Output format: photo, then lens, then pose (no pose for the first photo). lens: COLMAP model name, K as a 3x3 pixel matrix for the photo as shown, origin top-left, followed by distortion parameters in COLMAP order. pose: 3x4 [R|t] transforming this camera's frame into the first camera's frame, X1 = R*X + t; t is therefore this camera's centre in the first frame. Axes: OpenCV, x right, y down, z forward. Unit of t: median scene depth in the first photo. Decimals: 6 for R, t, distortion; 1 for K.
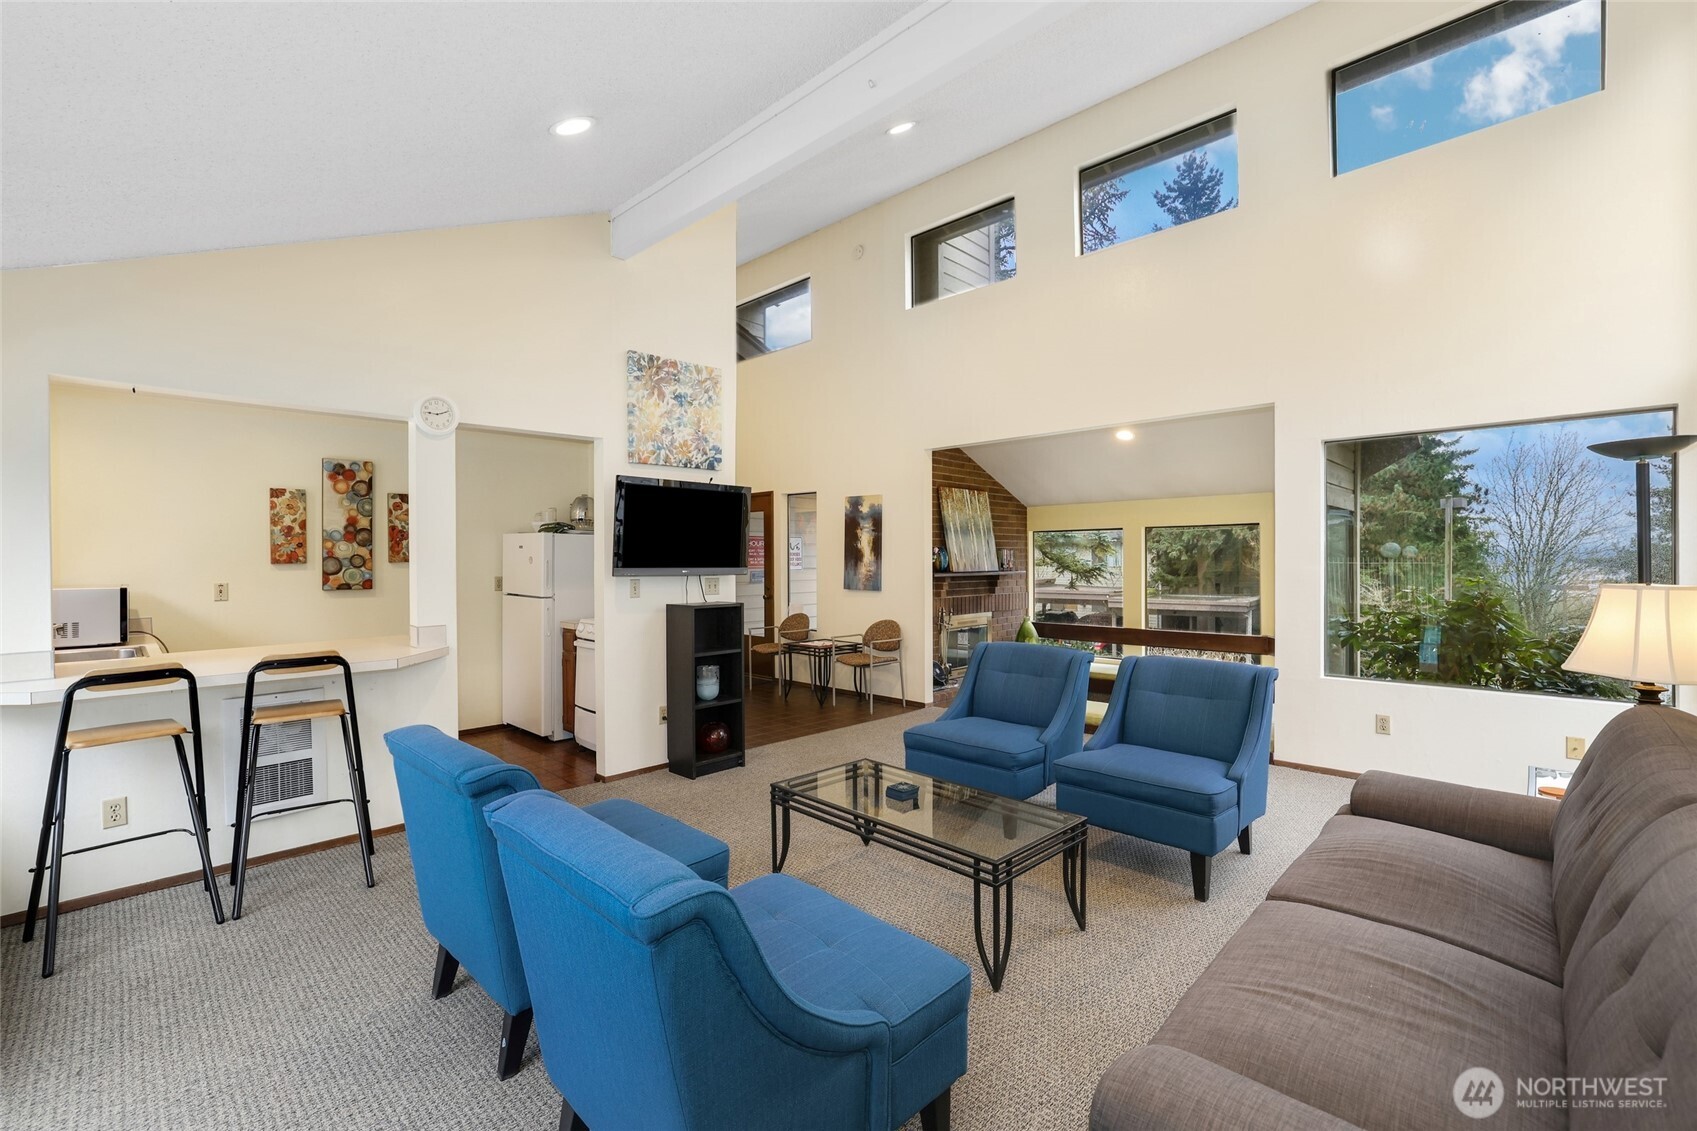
lens RADIAL K [[753.0, 0, 835.7], [0, 753.0, 554.5], [0, 0, 1]] dist [-0.000216, 0.000806]
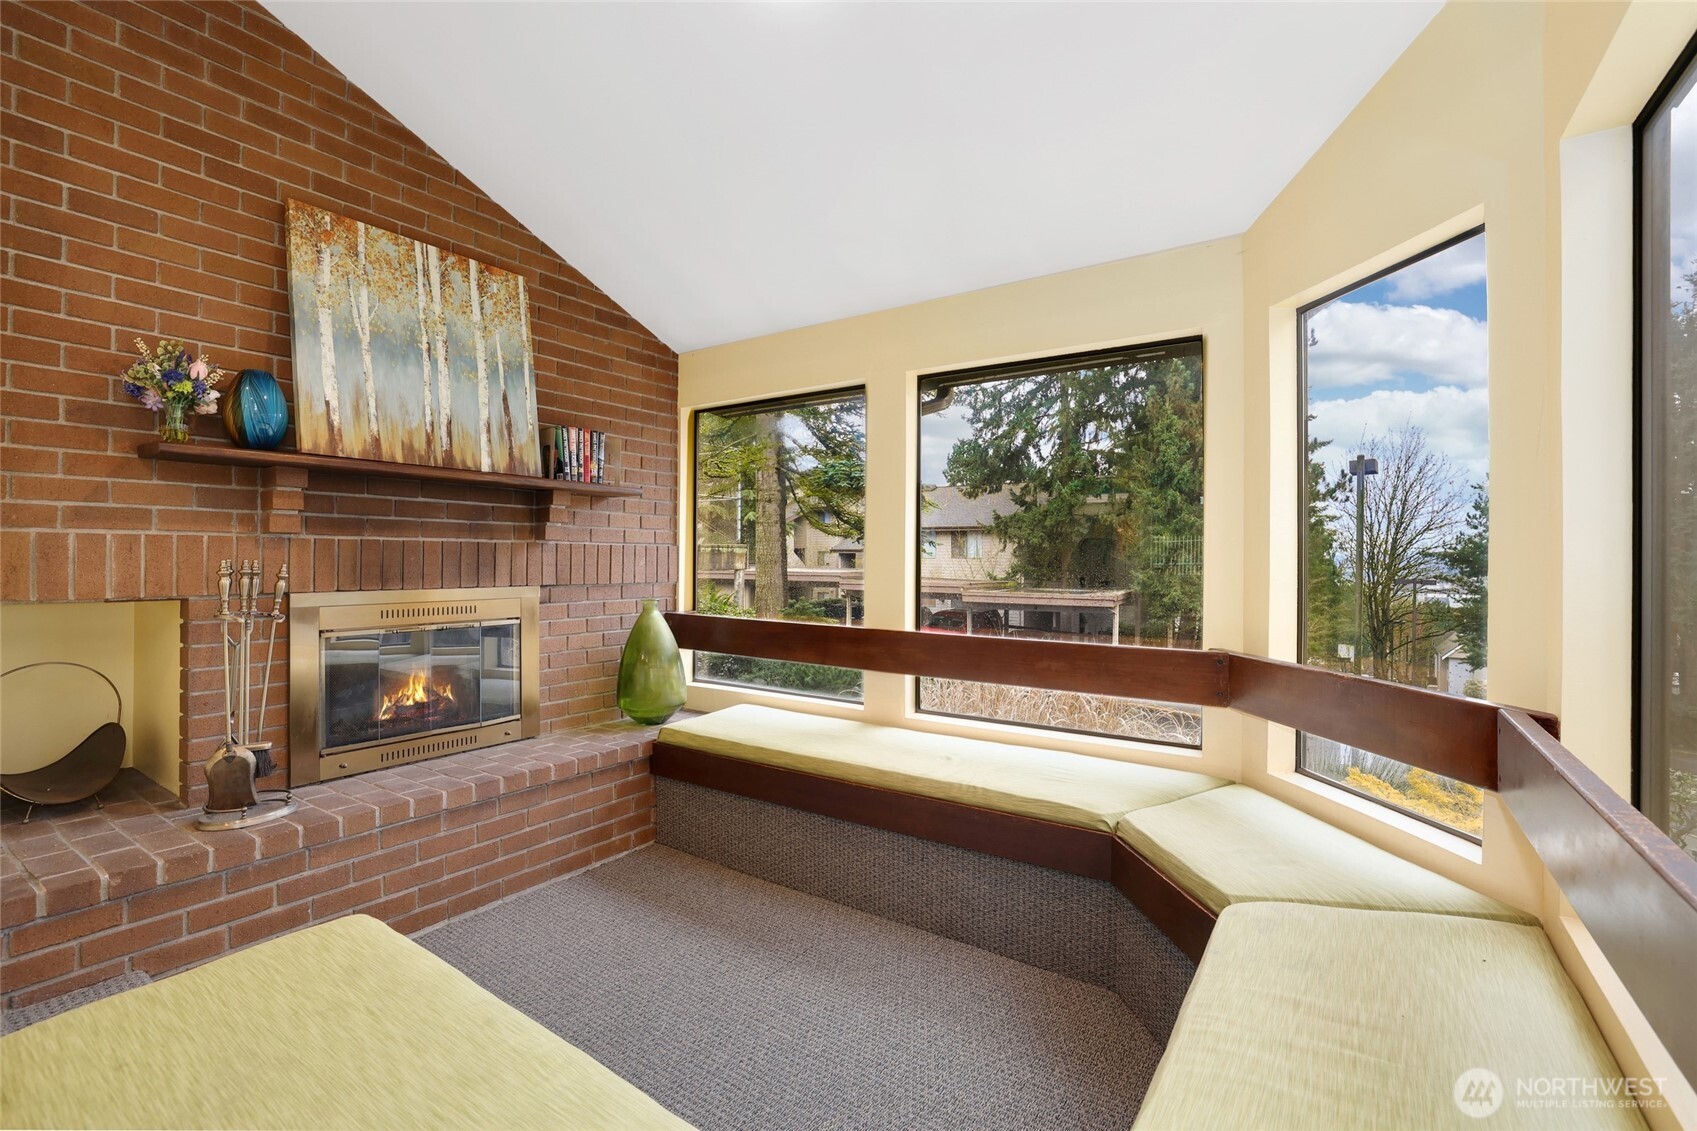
lens RADIAL K [[753.0, 0, 835.7], [0, 753.0, 554.5], [0, 0, 1]] dist [-0.000216, 0.000806]
pose [[0.988305, 0.008490, 0.152252, 0.289085], [-0.008724, 0.999962, 0.000870, 0.055103], [-0.152239, -0.002188, 0.988341, 0.568663]]
